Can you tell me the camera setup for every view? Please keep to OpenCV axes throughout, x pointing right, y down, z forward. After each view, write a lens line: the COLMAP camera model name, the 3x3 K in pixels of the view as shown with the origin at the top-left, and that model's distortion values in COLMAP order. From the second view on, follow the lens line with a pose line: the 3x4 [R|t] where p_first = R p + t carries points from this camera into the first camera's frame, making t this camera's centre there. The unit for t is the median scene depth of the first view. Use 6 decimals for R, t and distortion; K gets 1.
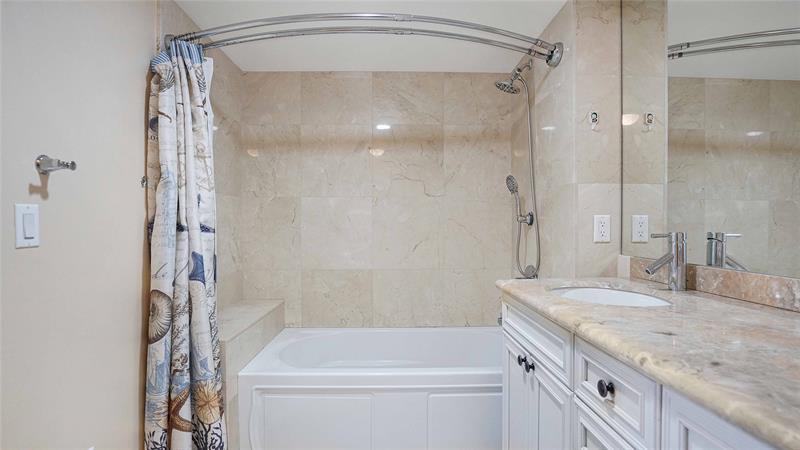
lens RADIAL K [[407.1, 0, 422.5], [0, 407.1, 225.7], [0, 0, 1]] dist [-0.028267, 0.000713]
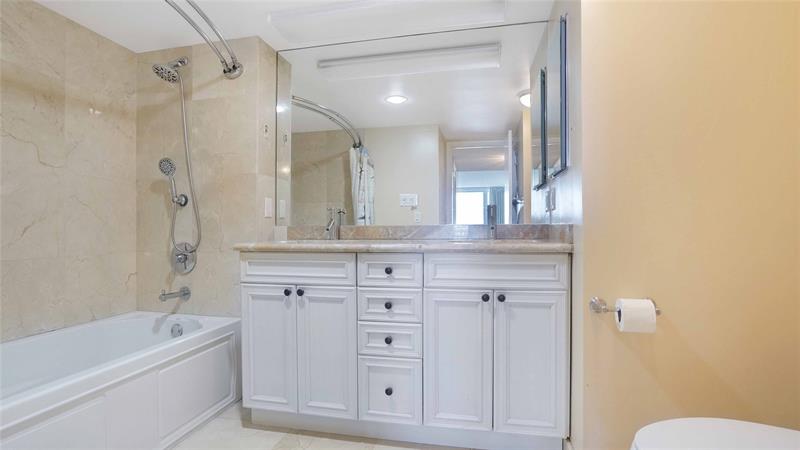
lens RADIAL K [[419.7, 0, 400.0], [0, 419.7, 225.0], [0, 0, 1]] dist [-0.049287, 0.033818]
pose [[0.210705, 0.011916, 0.977477, -0.896971], [0.019761, 0.999669, -0.016446, 0.101756], [-0.977350, 0.022781, 0.210400, 0.240718]]
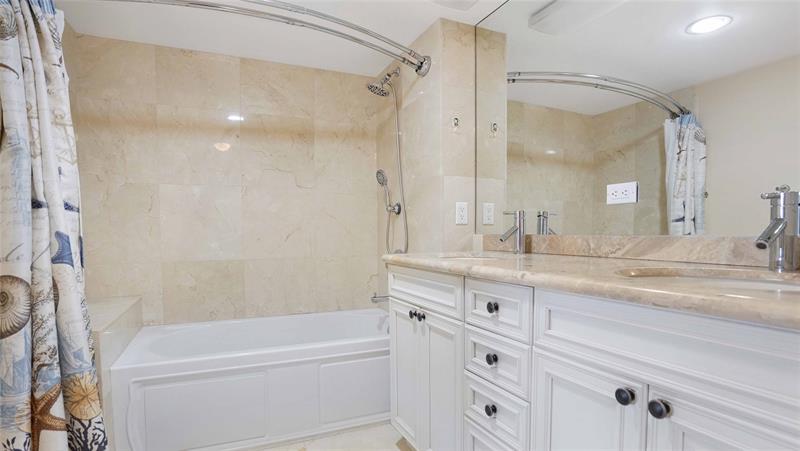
lens RADIAL K [[412.1, 0, 415.7], [0, 412.1, 253.6], [0, 0, 1]] dist [-0.046992, 0.016467]
pose [[0.920215, -0.022000, 0.390796, -0.181928], [0.006944, 0.999180, 0.039897, 0.080028], [-0.391353, -0.034000, 0.919612, -0.109877]]
